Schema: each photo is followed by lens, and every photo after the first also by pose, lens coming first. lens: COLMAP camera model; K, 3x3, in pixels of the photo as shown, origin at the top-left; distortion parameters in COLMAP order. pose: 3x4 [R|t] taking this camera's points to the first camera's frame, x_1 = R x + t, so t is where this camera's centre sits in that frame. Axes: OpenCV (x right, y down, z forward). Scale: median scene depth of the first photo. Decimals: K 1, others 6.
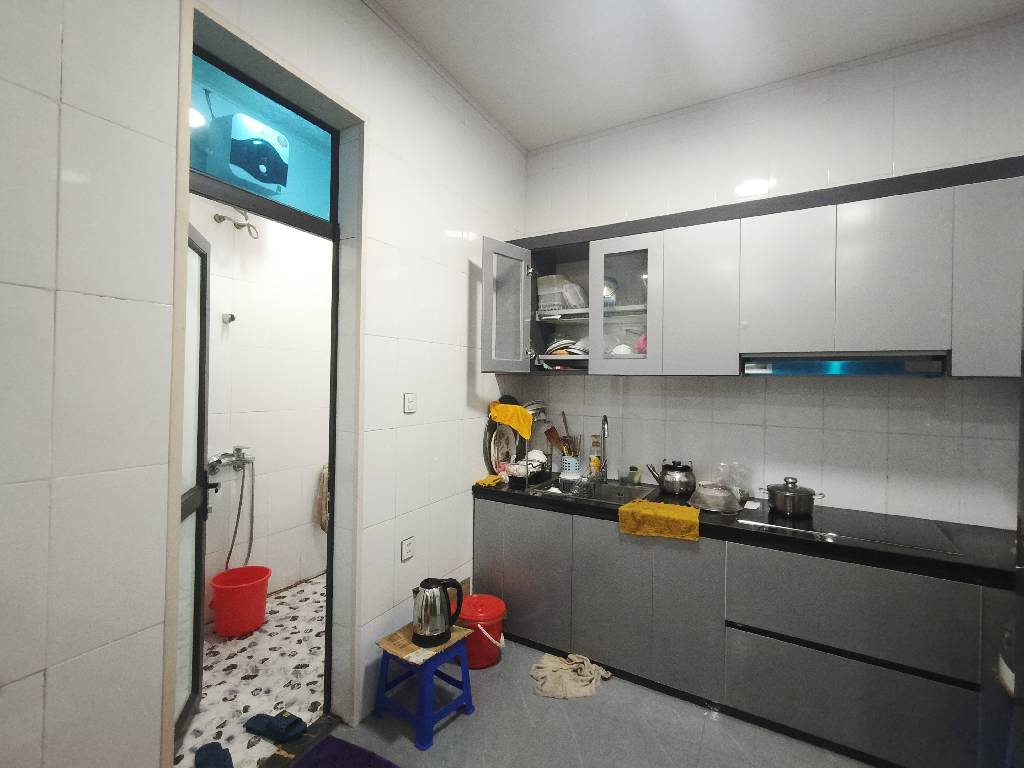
lens RADIAL K [[479.7, 0, 512.2], [0, 479.7, 385.3], [0, 0, 1]] dist [-0.001001, 0.000879]
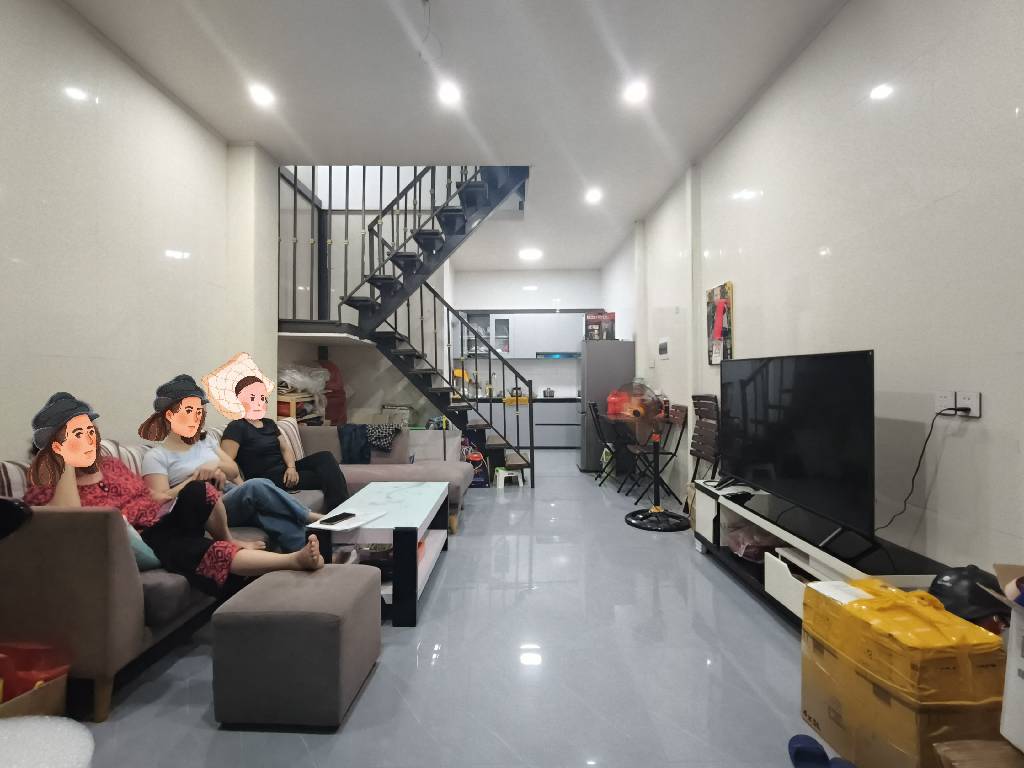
lens RADIAL K [[479.7, 0, 522.1], [0, 479.7, 377.1], [0, 0, 1]] dist [-0.001001, 0.000879]
pose [[0.858419, -0.016824, 0.512674, -1.208330], [0.018477, 0.999828, 0.001874, 0.093261], [-0.512617, 0.007864, 0.858581, -1.678545]]
